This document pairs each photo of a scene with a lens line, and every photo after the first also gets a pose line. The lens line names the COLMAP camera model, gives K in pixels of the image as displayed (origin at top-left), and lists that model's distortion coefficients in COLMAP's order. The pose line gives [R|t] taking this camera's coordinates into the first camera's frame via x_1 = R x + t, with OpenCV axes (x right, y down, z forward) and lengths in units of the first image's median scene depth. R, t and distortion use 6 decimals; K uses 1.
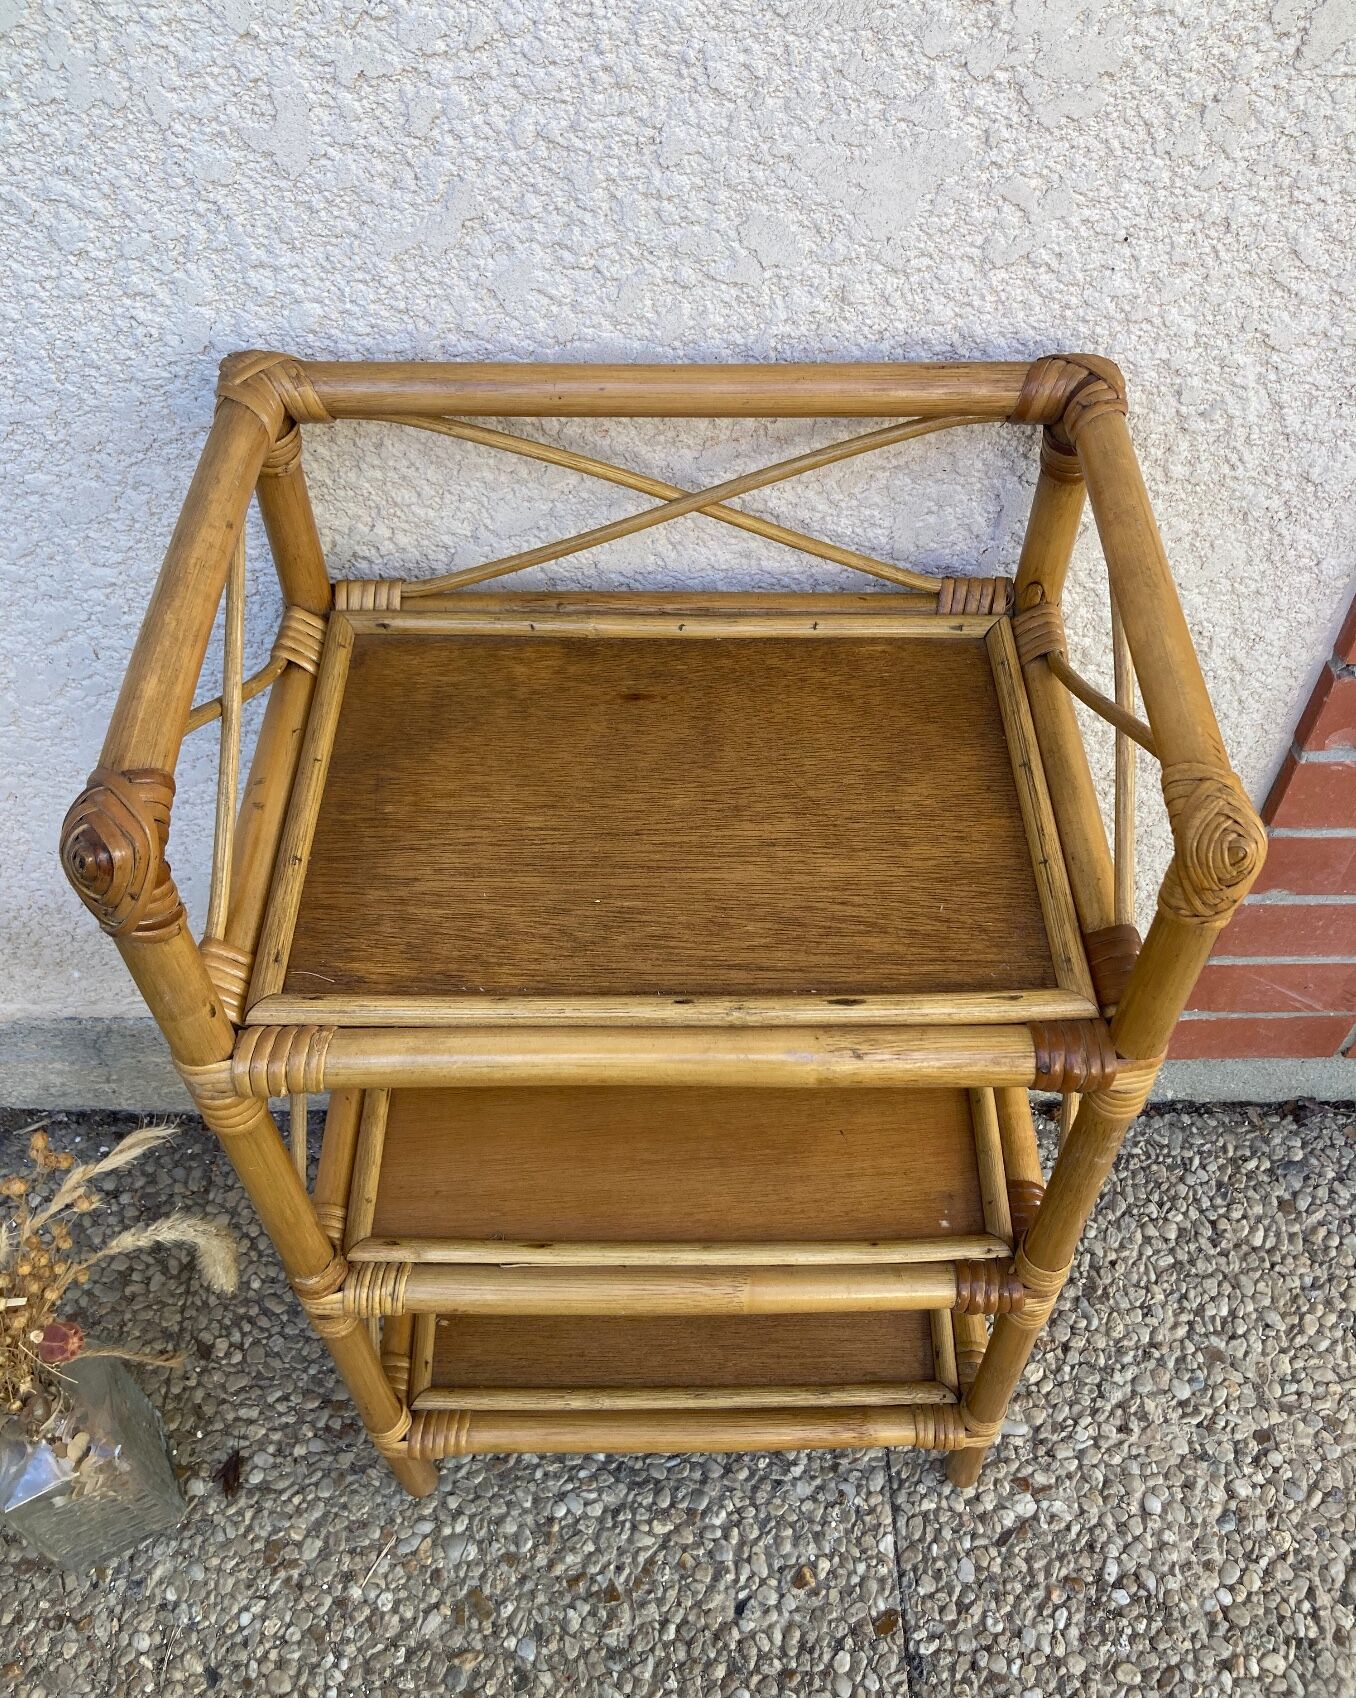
lens RADIAL K [[1518.6, 0, 676.4], [0, 1518.6, 778.0], [0, 0, 1]] dist [0.011585, -0.002088]
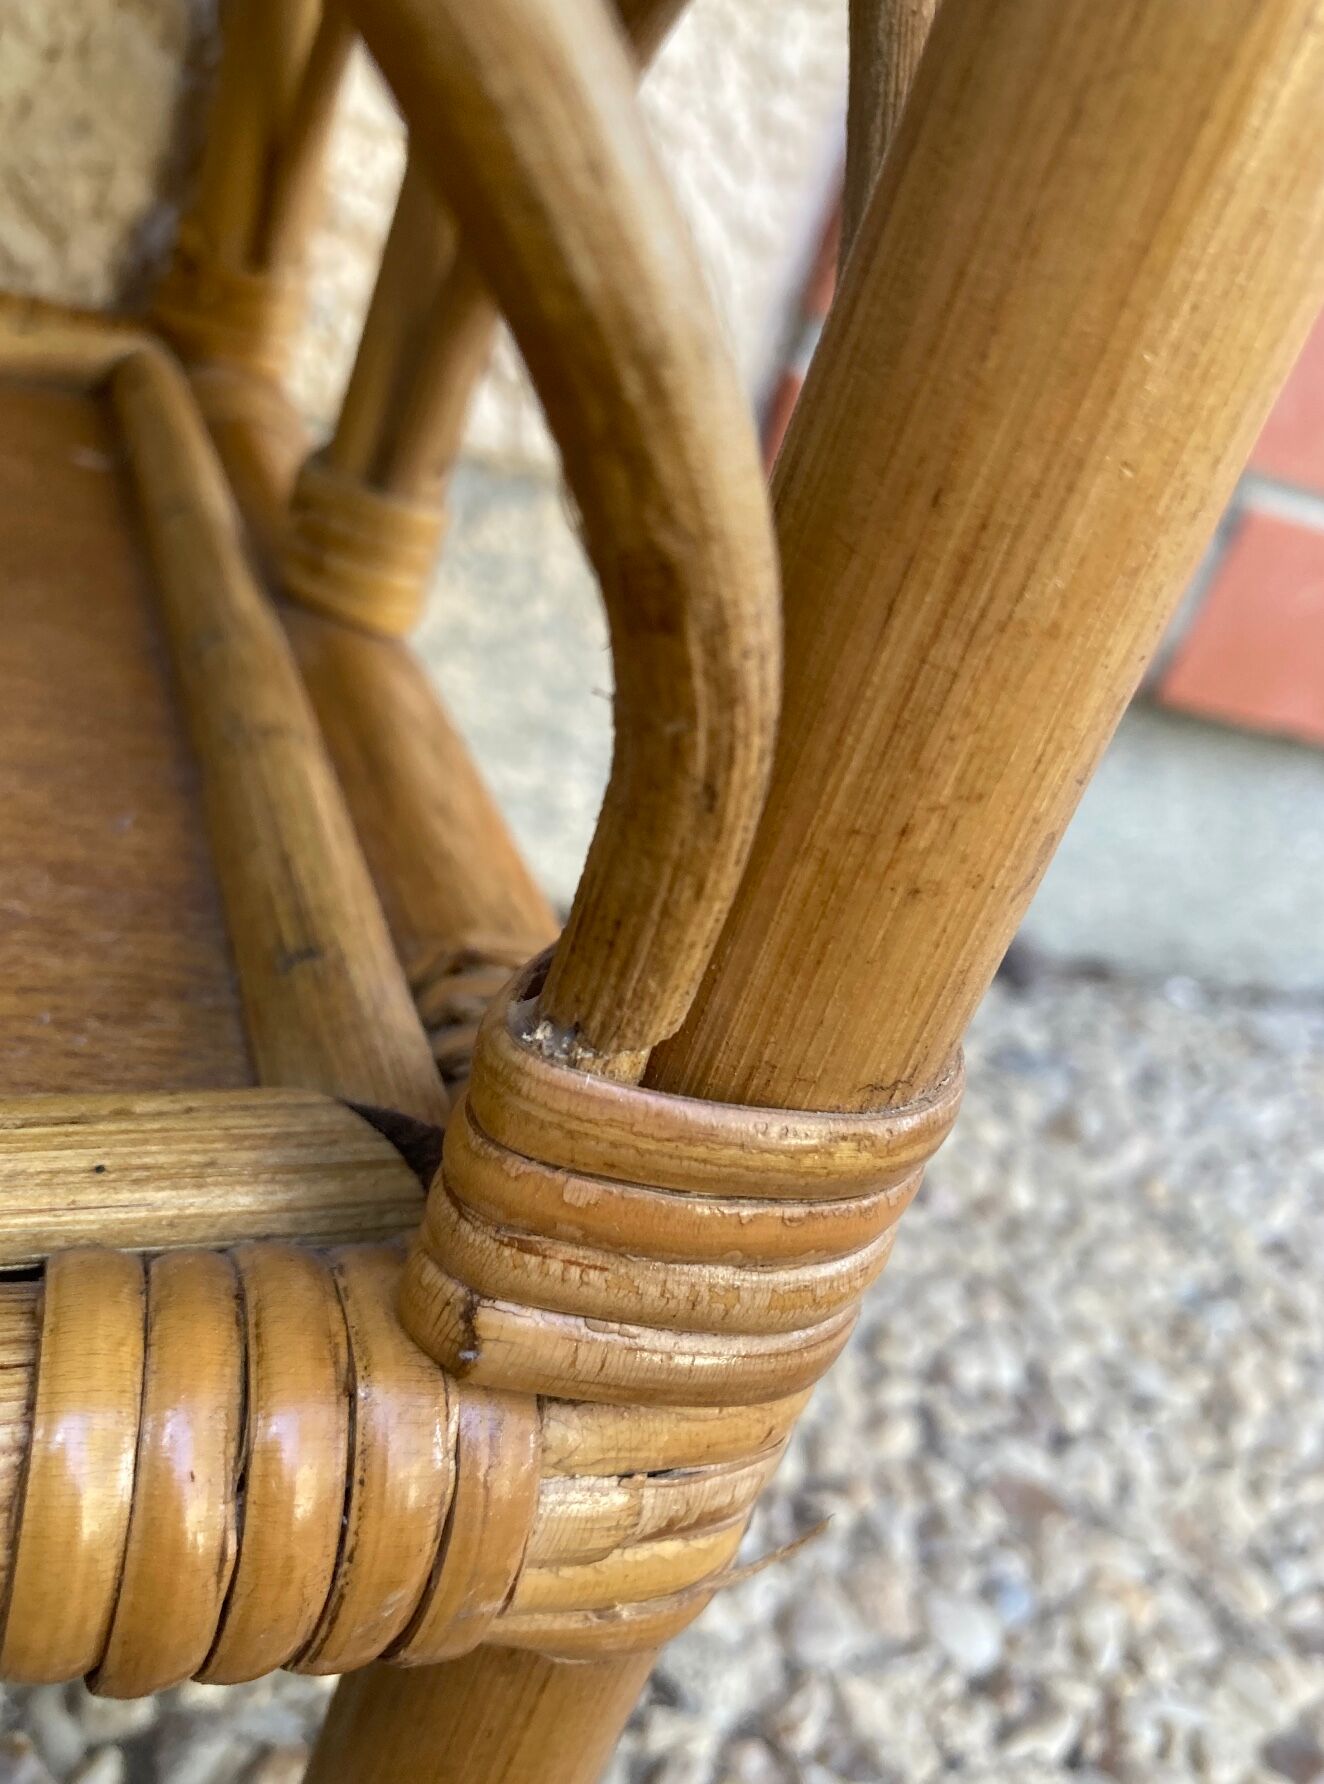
lens RADIAL K [[1595.8, 0, 706.1], [0, 1595.8, 894.3], [0, 0, 1]] dist [-0.033404, -0.001297]
pose [[0.886810, 0.096983, 0.451844, 0.186298], [0.064444, 0.942226, -0.328719, 0.396016], [-0.457619, 0.320630, 0.829326, 0.829651]]
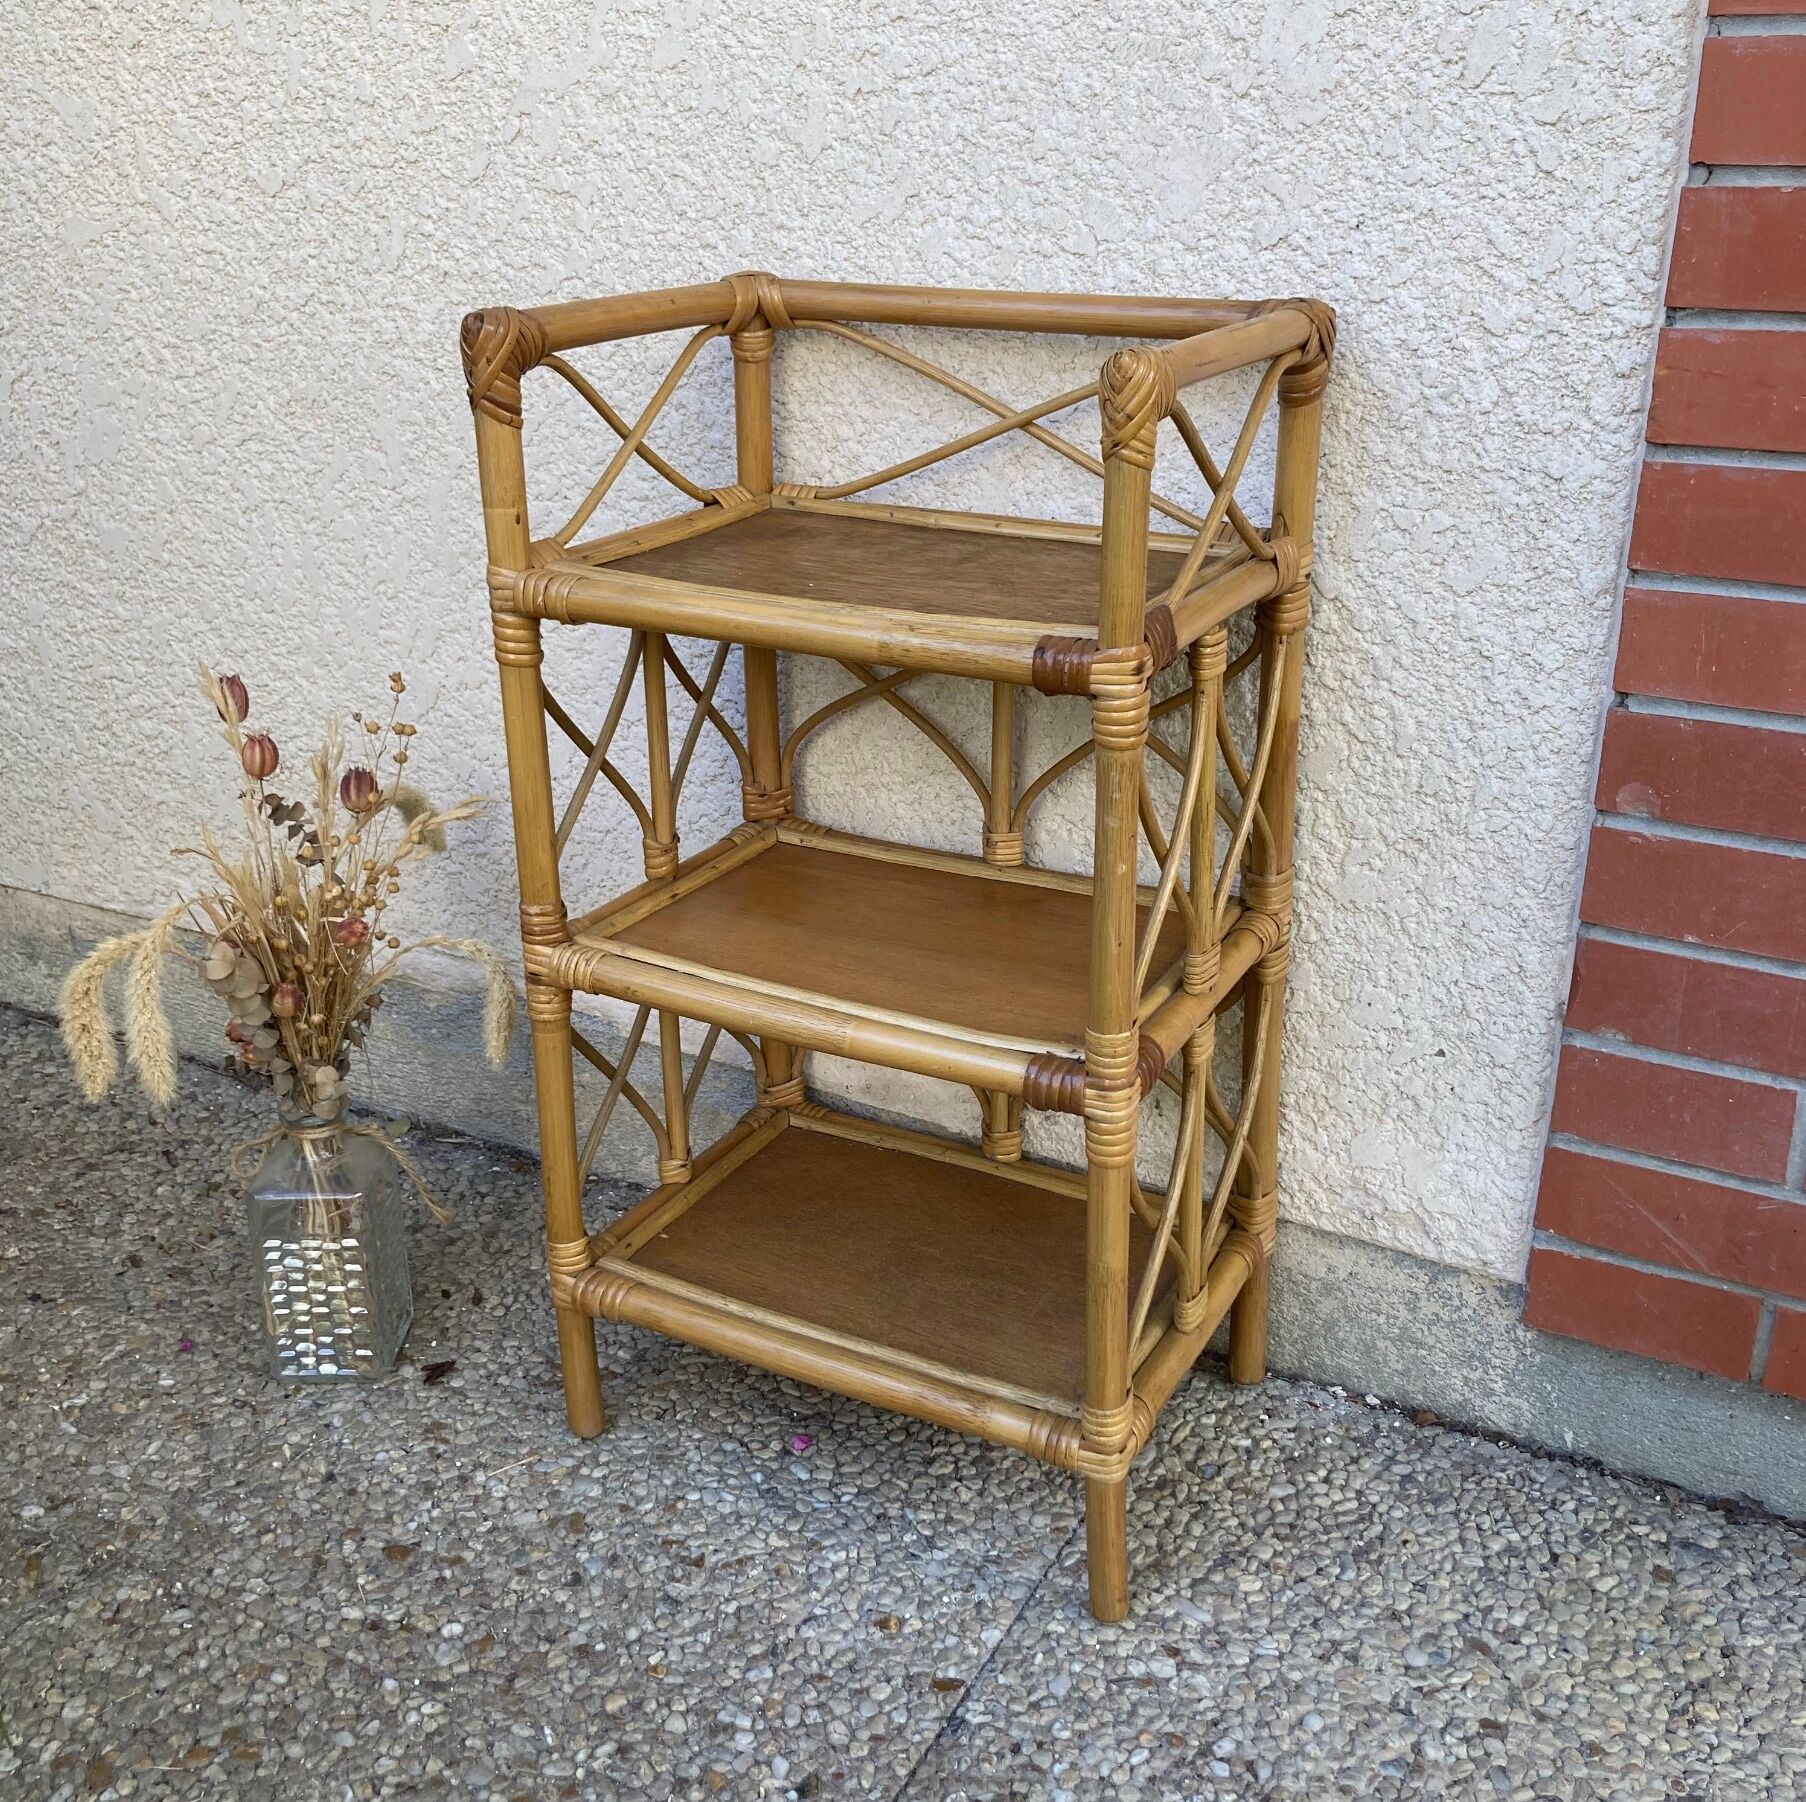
lens RADIAL K [[2052.7, 0, 874.8], [0, 2052.7, 878.3], [0, 0, 1]] dist [0.012400, 0.000000]
pose [[0.873757, 0.172176, -0.454867, 0.536182], [-0.364830, 0.850502, -0.378873, 0.602816], [0.321632, 0.496992, 0.805948, -0.172908]]
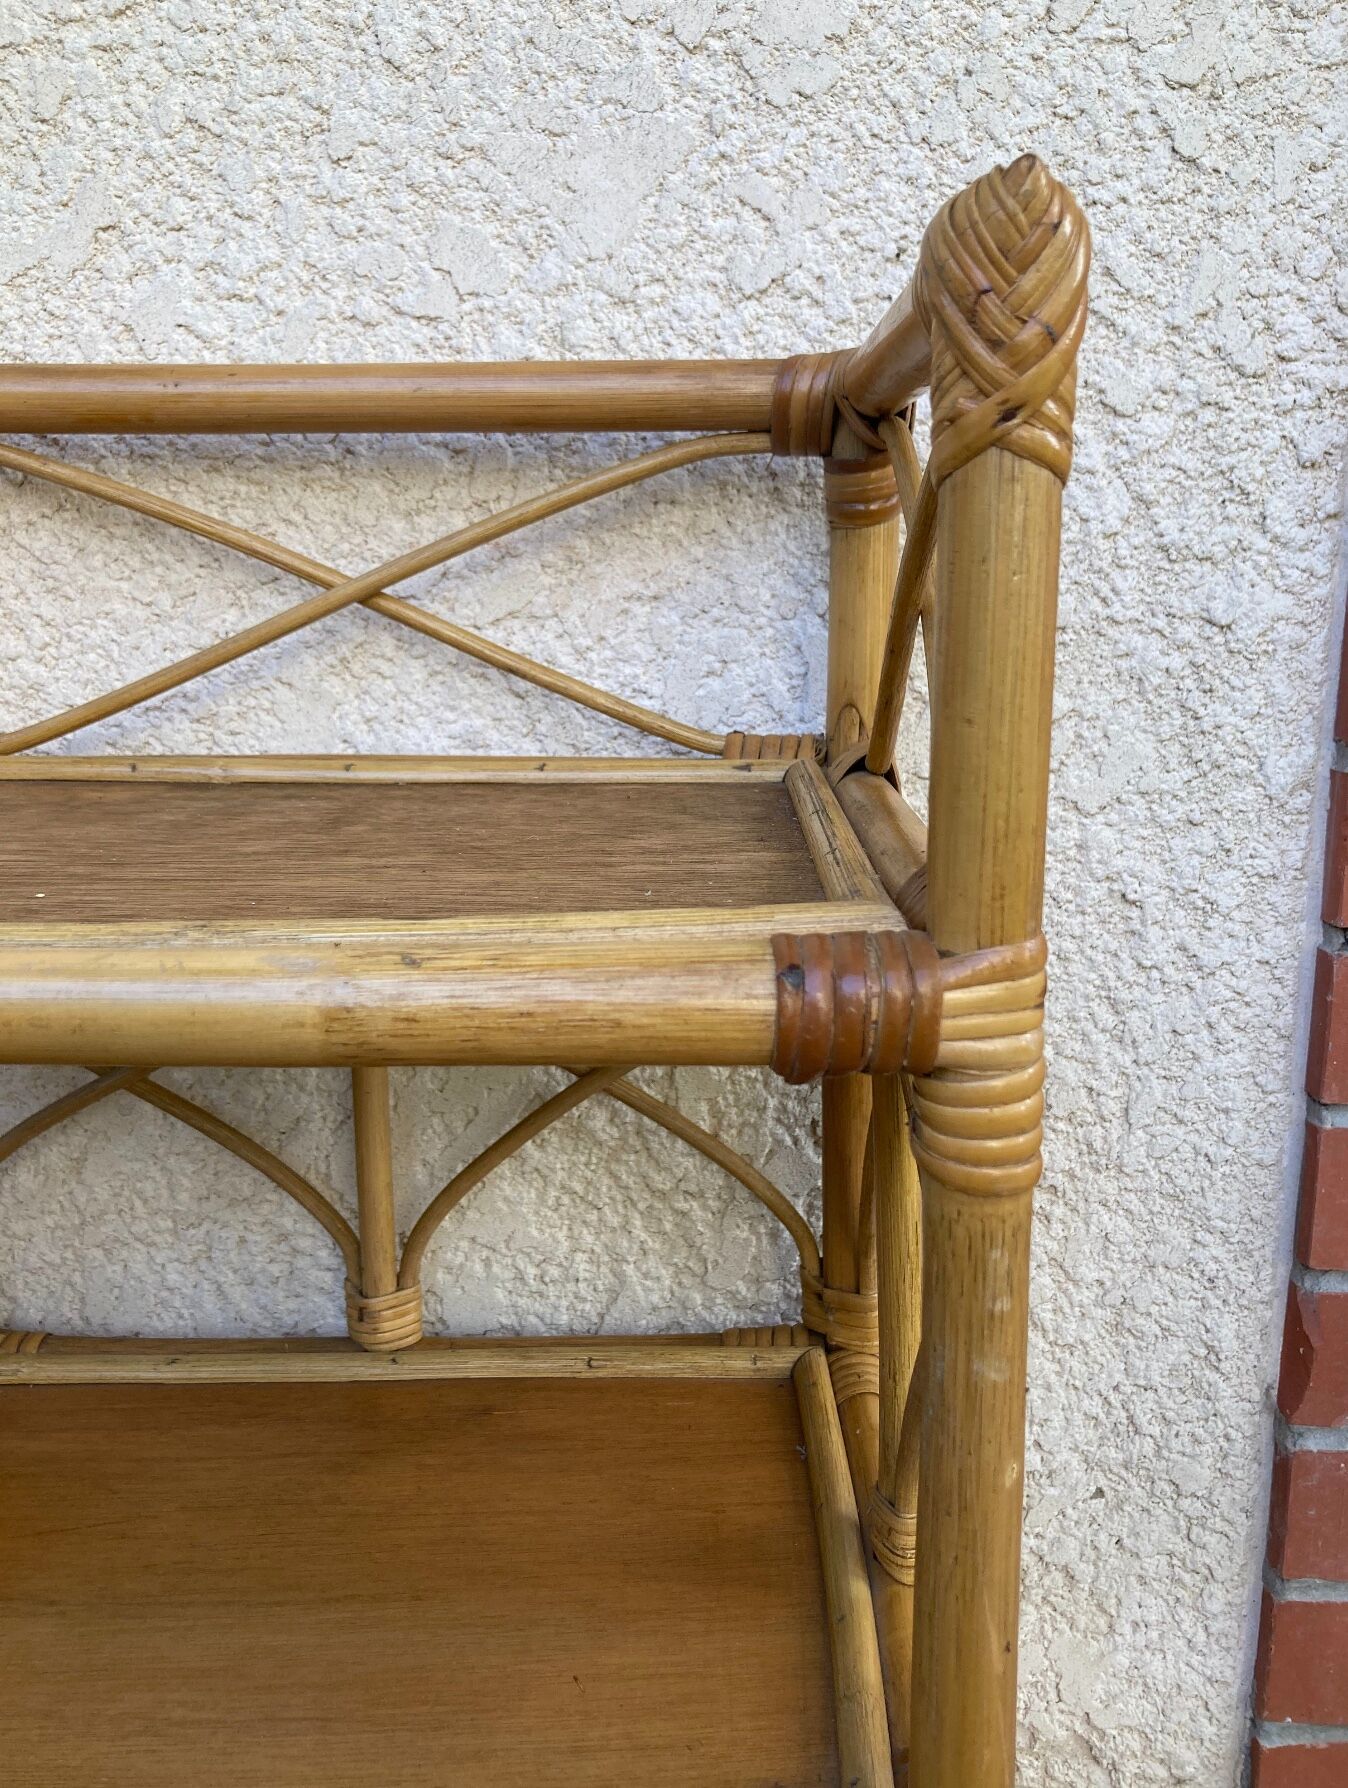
lens RADIAL K [[1527.8, 0, 686.3], [0, 1527.8, 876.7], [0, 0, 1]] dist [0.002113, 0.008939]
pose [[0.999835, 0.000142, -0.018157, 0.126896], [-0.011002, 0.800255, -0.599559, 0.266260], [0.014445, 0.599660, 0.800124, 0.348769]]
